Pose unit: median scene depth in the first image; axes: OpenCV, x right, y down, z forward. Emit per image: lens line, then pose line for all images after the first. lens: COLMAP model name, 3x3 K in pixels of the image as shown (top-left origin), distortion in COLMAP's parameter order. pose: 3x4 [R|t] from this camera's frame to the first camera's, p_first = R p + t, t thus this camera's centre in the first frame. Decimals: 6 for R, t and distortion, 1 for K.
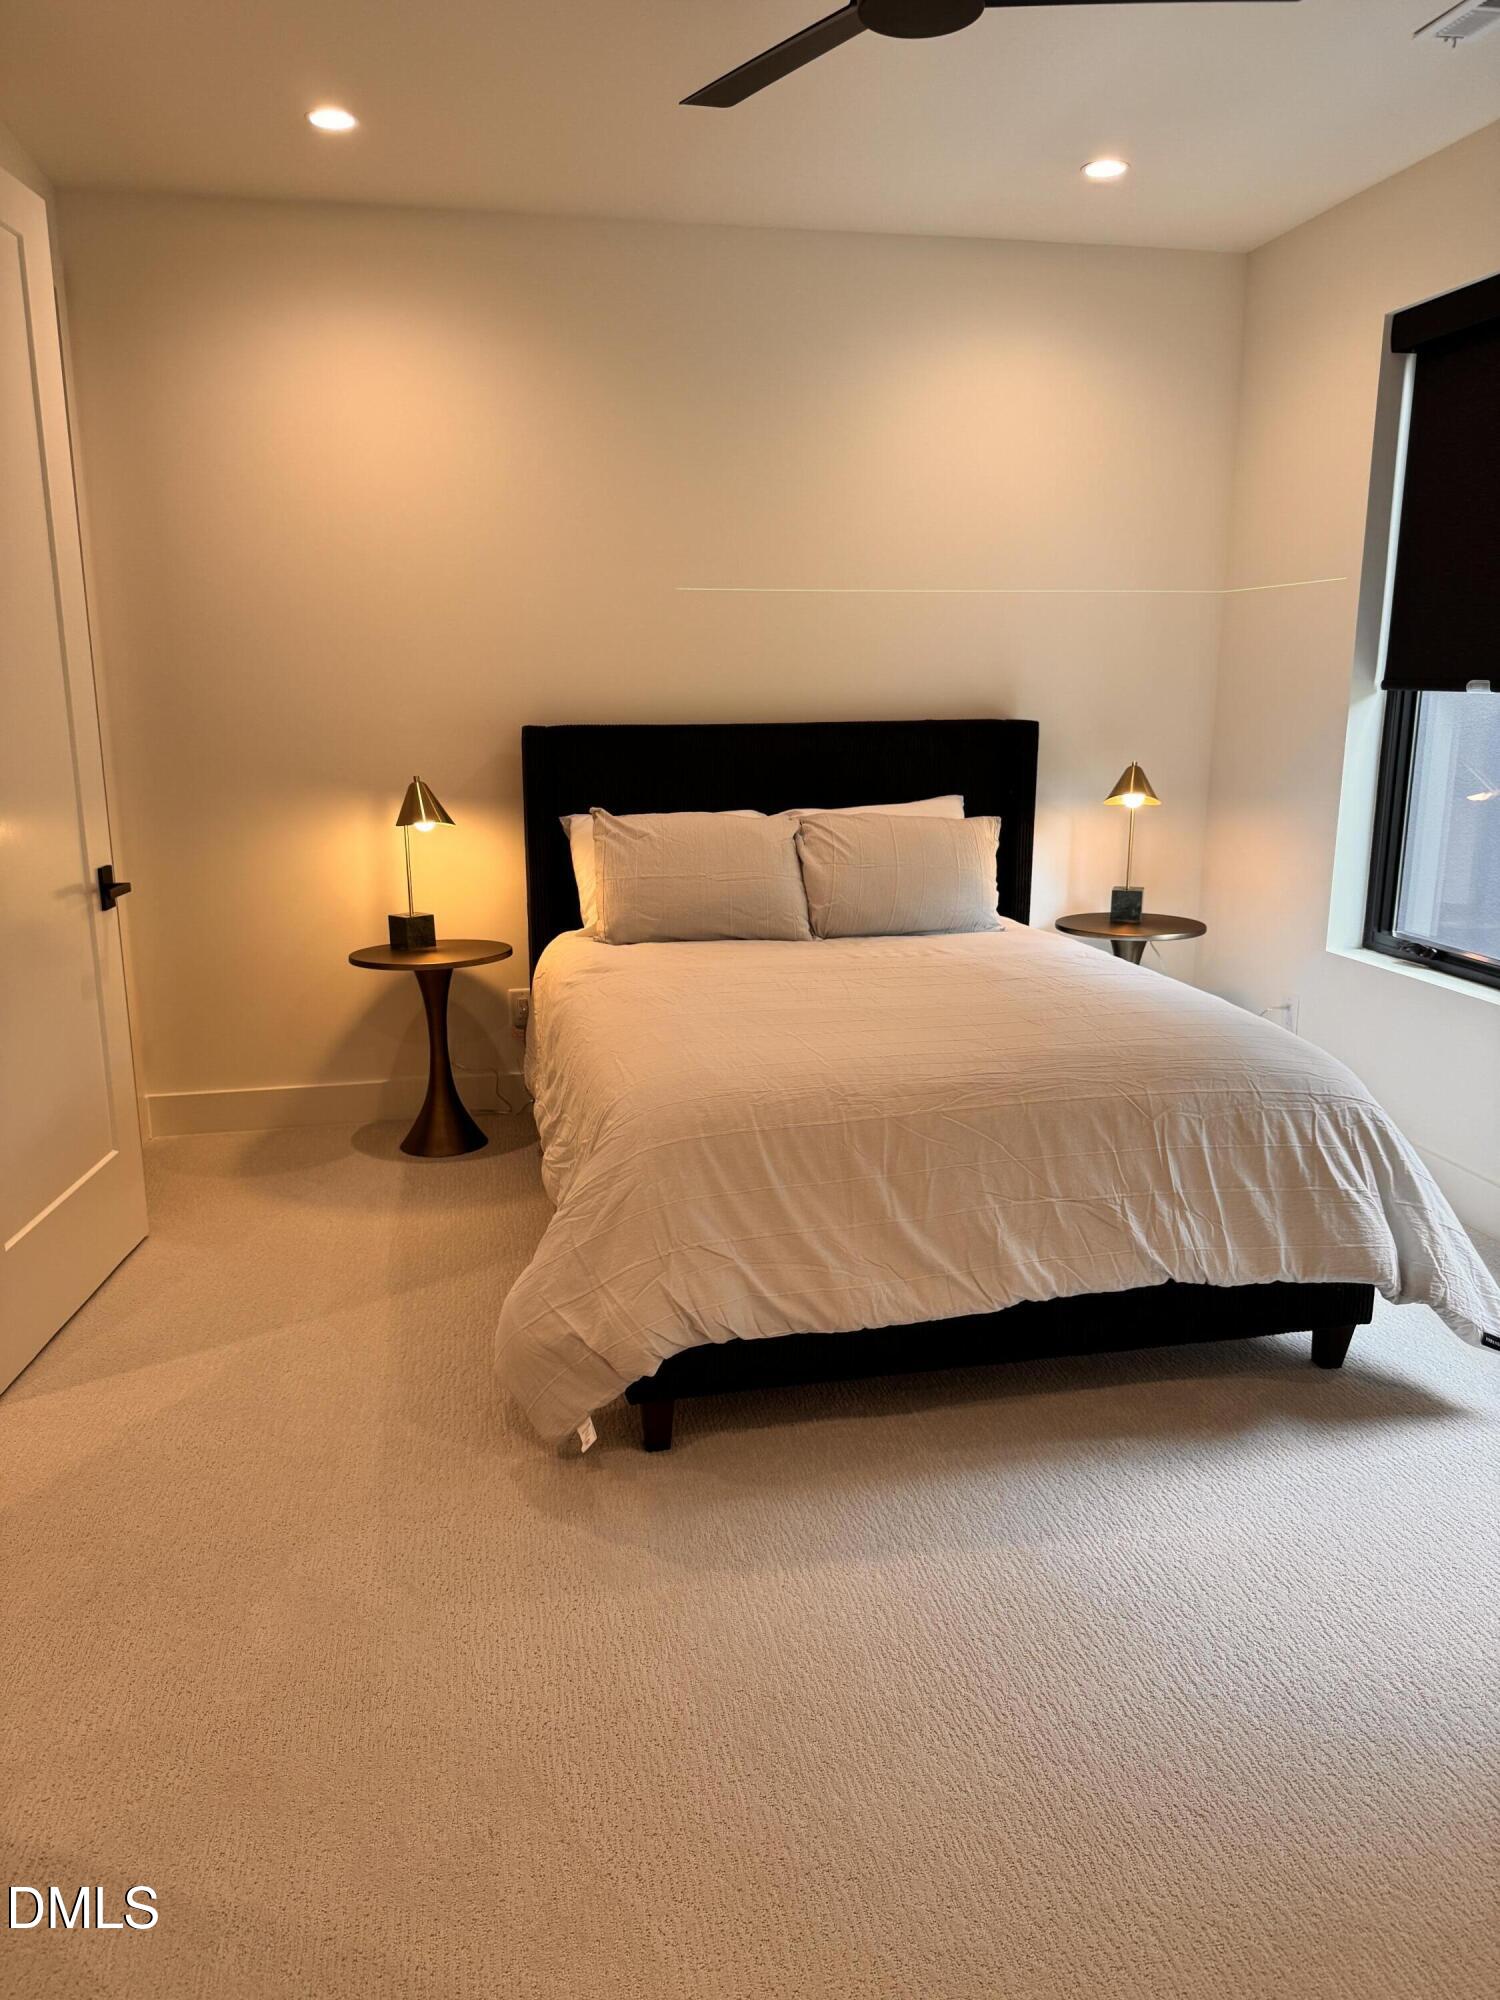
lens RADIAL K [[1404.2, 0, 750.0], [0, 1404.2, 1000.0], [0, 0, 1]] dist [0.091305, -0.161053]
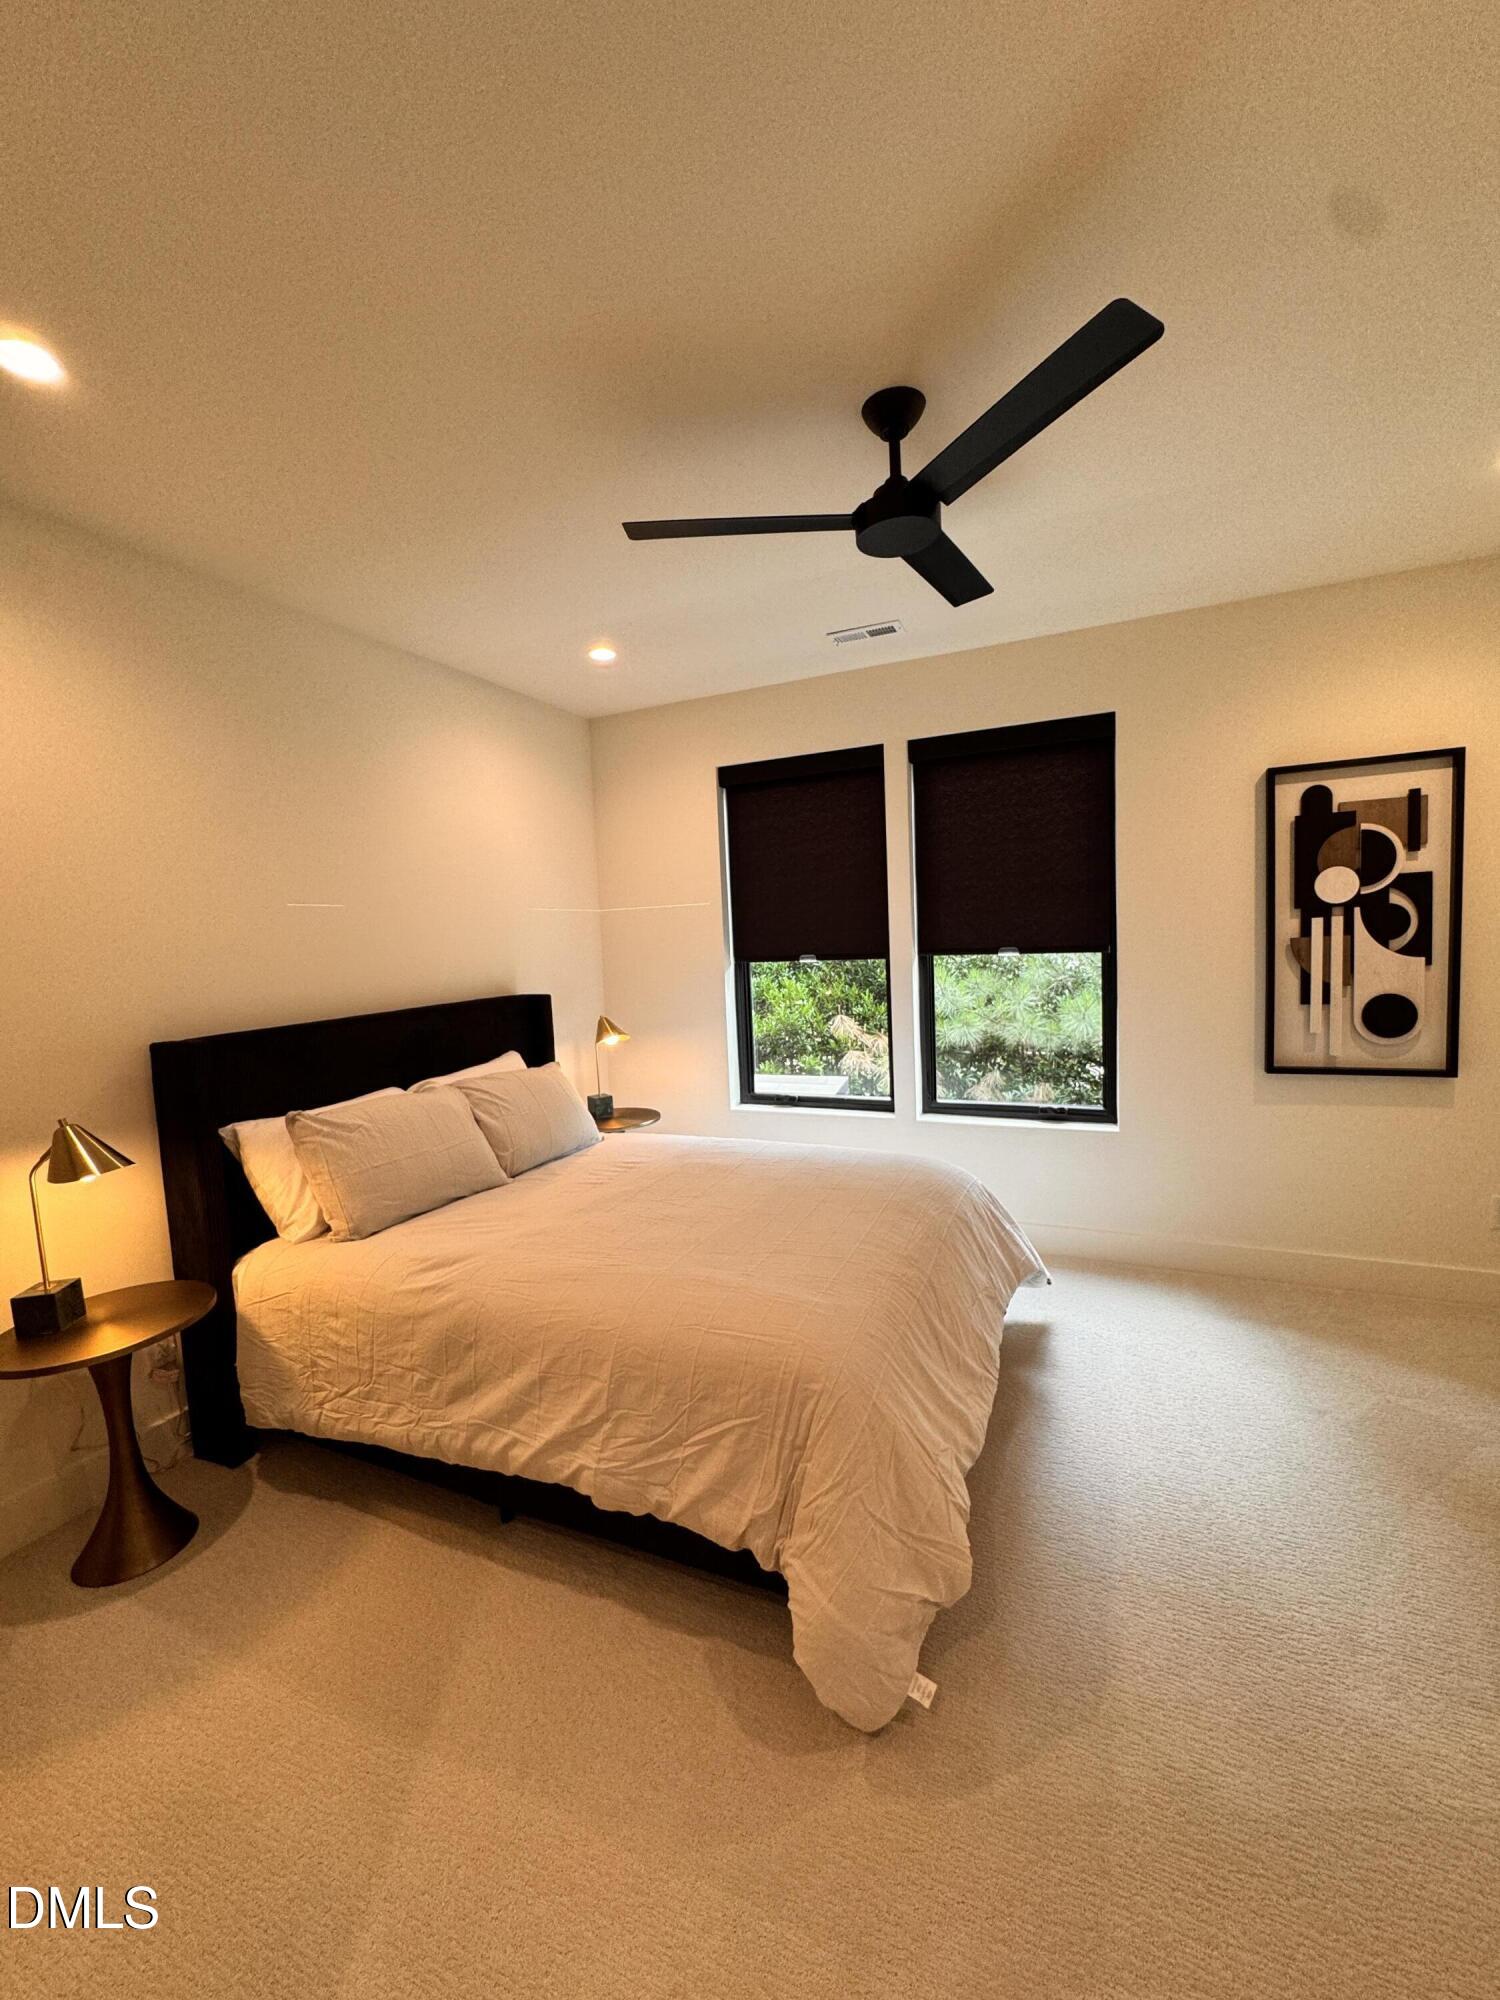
lens RADIAL K [[794.3, 0, 750.0], [0, 794.3, 1000.0], [0, 0, 1]] dist [0.000008, -0.000037]
pose [[0.583574, -0.087773, 0.807303, -0.360348], [0.220591, 0.973894, -0.053573, -0.108442], [-0.781525, 0.209348, 0.587701, 0.376726]]
